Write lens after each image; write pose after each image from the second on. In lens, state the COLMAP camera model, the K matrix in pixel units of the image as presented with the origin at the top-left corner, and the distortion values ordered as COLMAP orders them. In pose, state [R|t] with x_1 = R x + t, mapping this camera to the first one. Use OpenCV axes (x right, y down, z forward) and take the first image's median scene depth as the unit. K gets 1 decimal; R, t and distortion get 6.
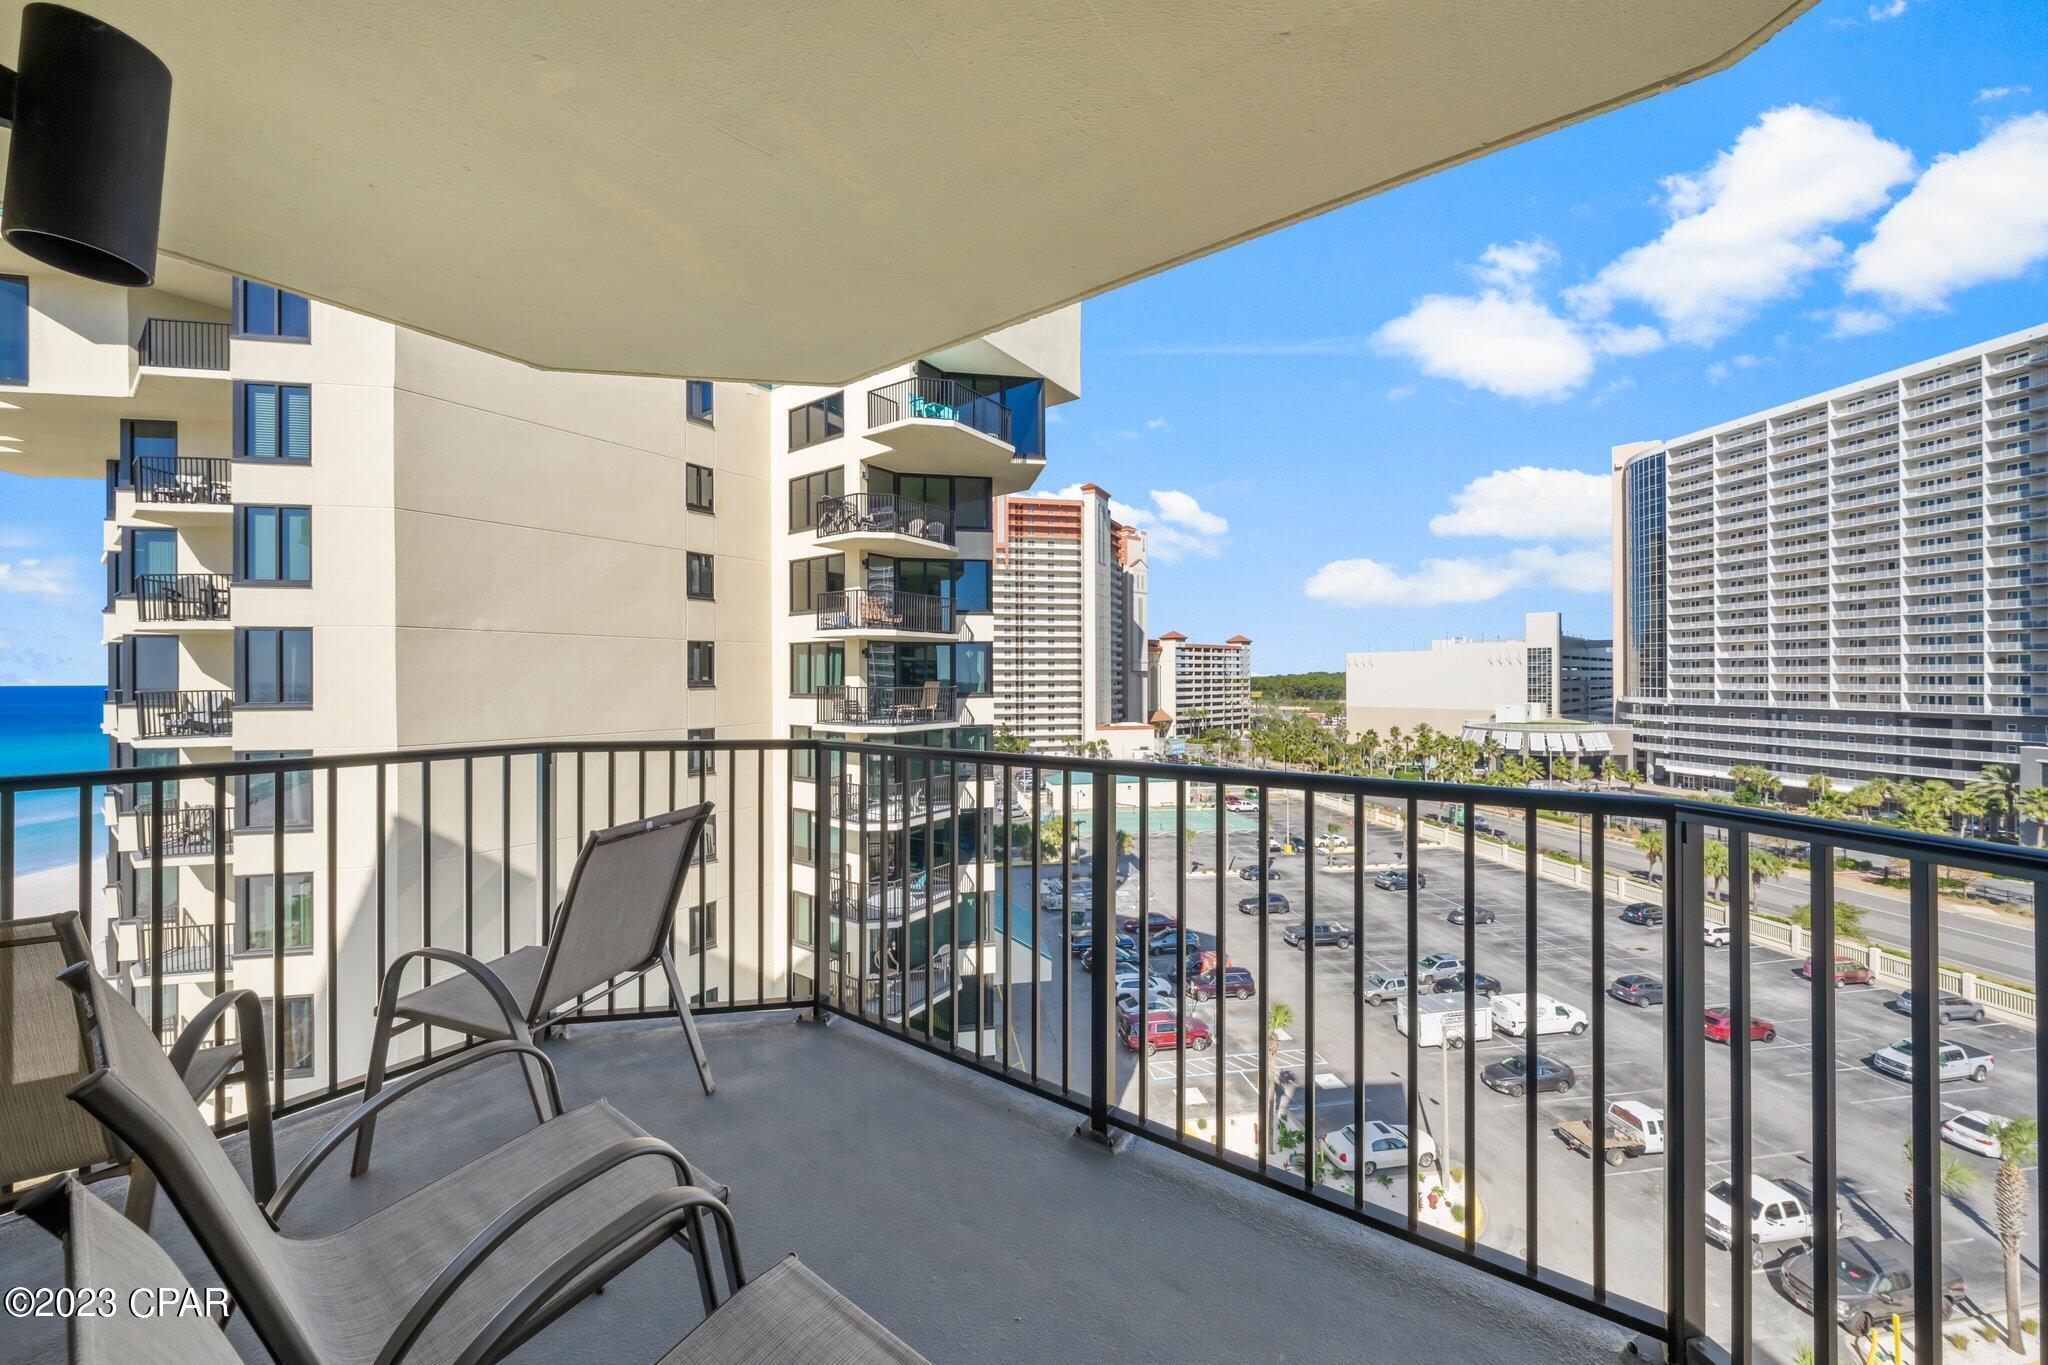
lens RADIAL K [[719.6, 0, 1029.7], [0, 719.6, 675.3], [0, 0, 1]] dist [-0.000192, -0.000218]
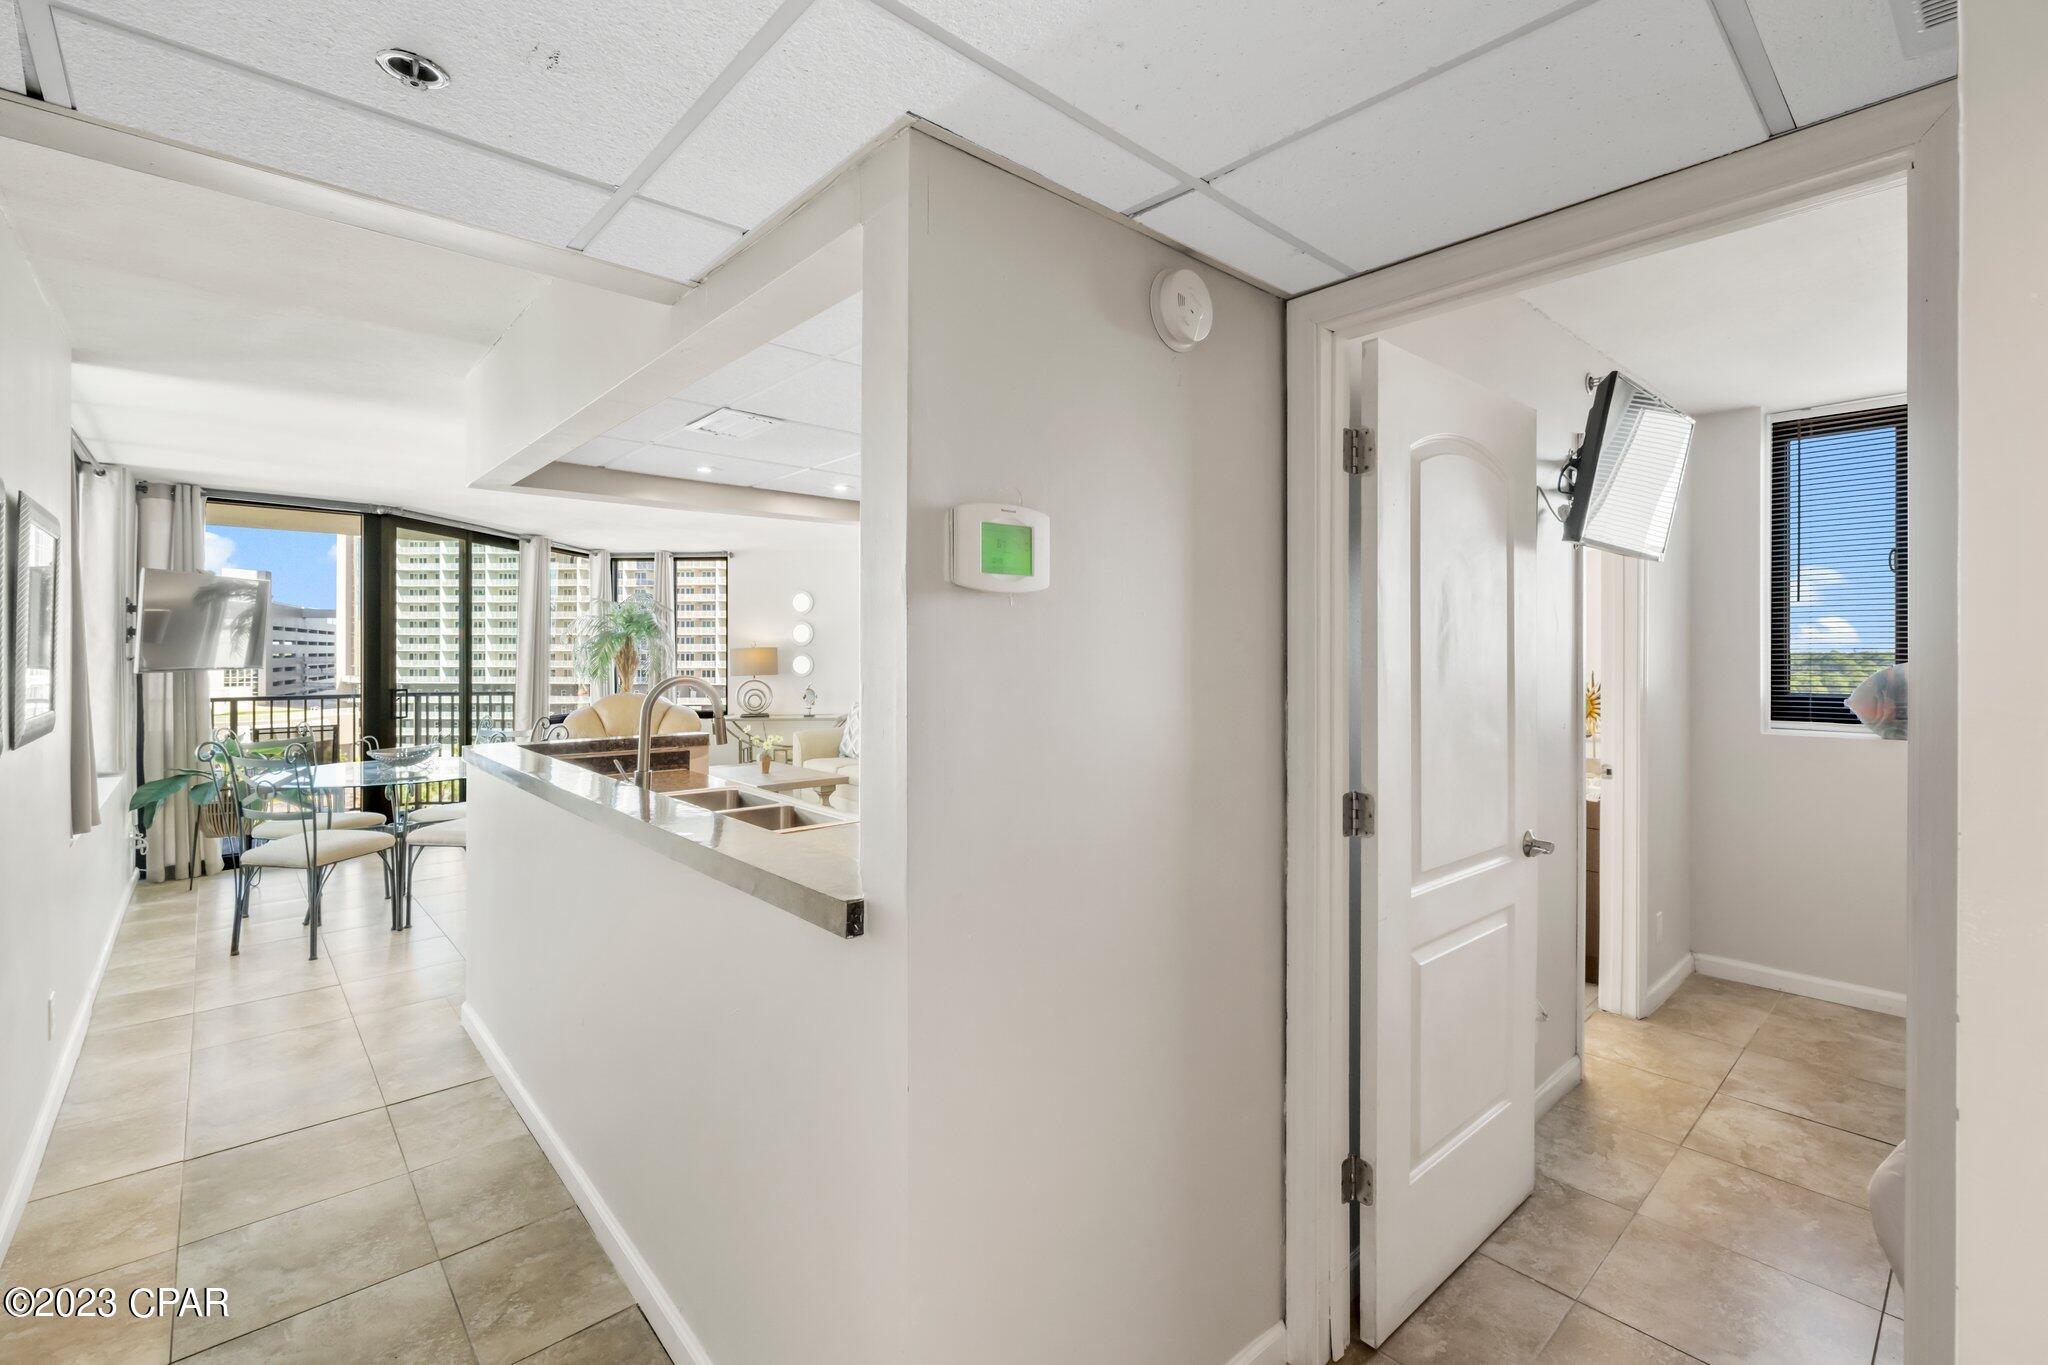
lens RADIAL K [[893.2, 0, 1024.4], [0, 893.2, 654.9], [0, 0, 1]] dist [0.002980, -0.001016]
pose [[0.226559, 0.001291, 0.973996, -0.165361], [-0.005801, 0.999983, 0.000024, -0.002694], [-0.973980, -0.005656, 0.226563, -0.155115]]
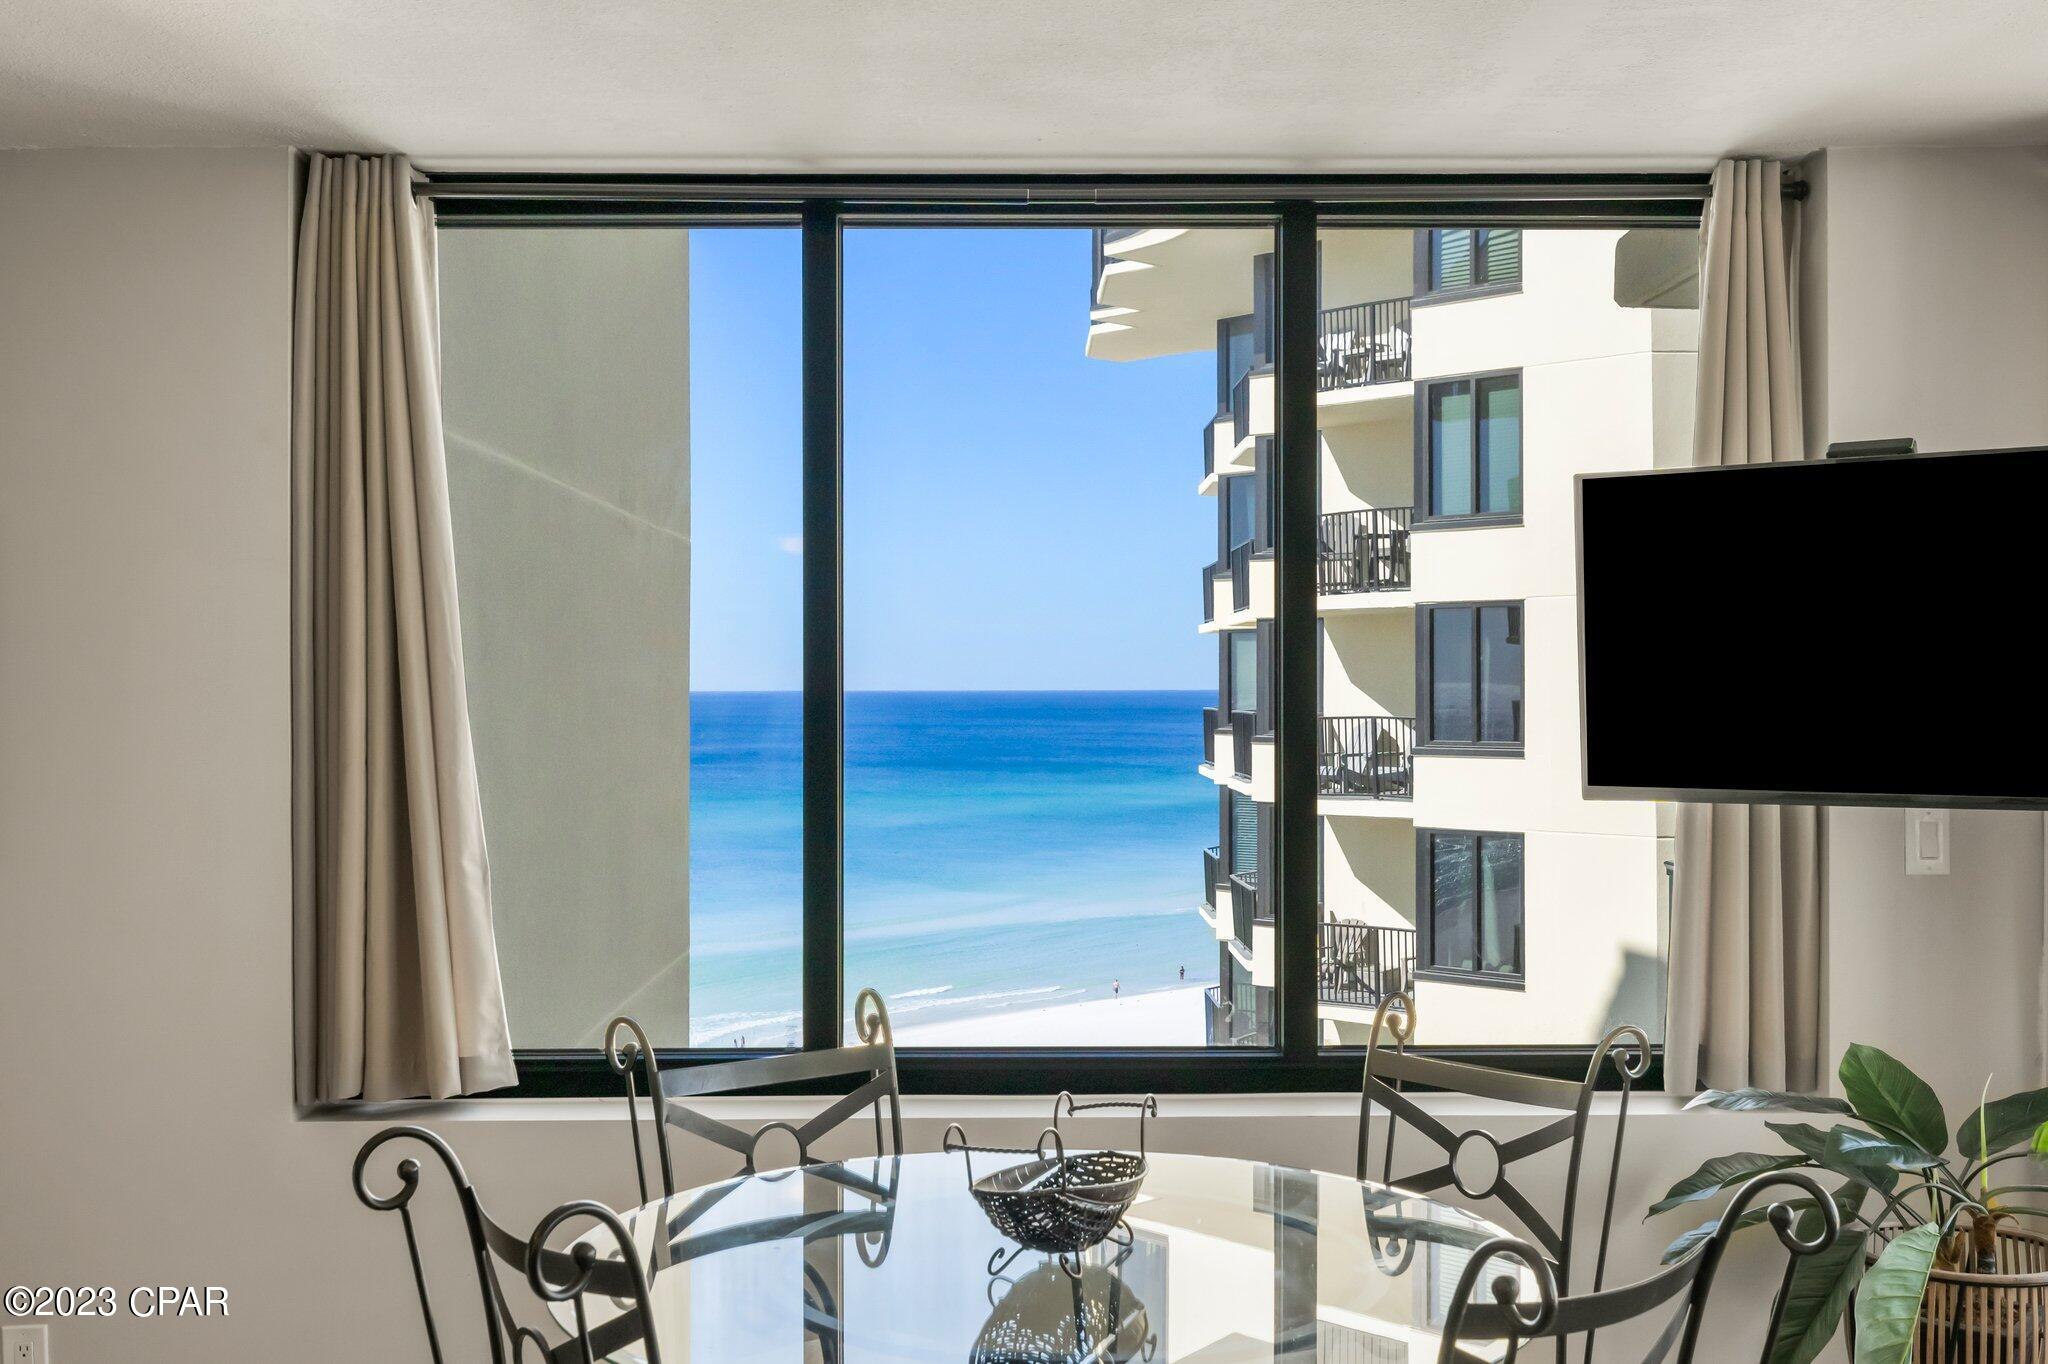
lens RADIAL K [[2114.6, 0, 1022.6], [0, 2114.6, 678.4], [0, 0, 1]] dist [0.023106, 0.000000]
pose [[0.588604, 0.001163, -0.808420, 0.012455], [0.002285, 0.999993, 0.003102, -0.005656], [0.808418, -0.003673, 0.588597, -0.074925]]
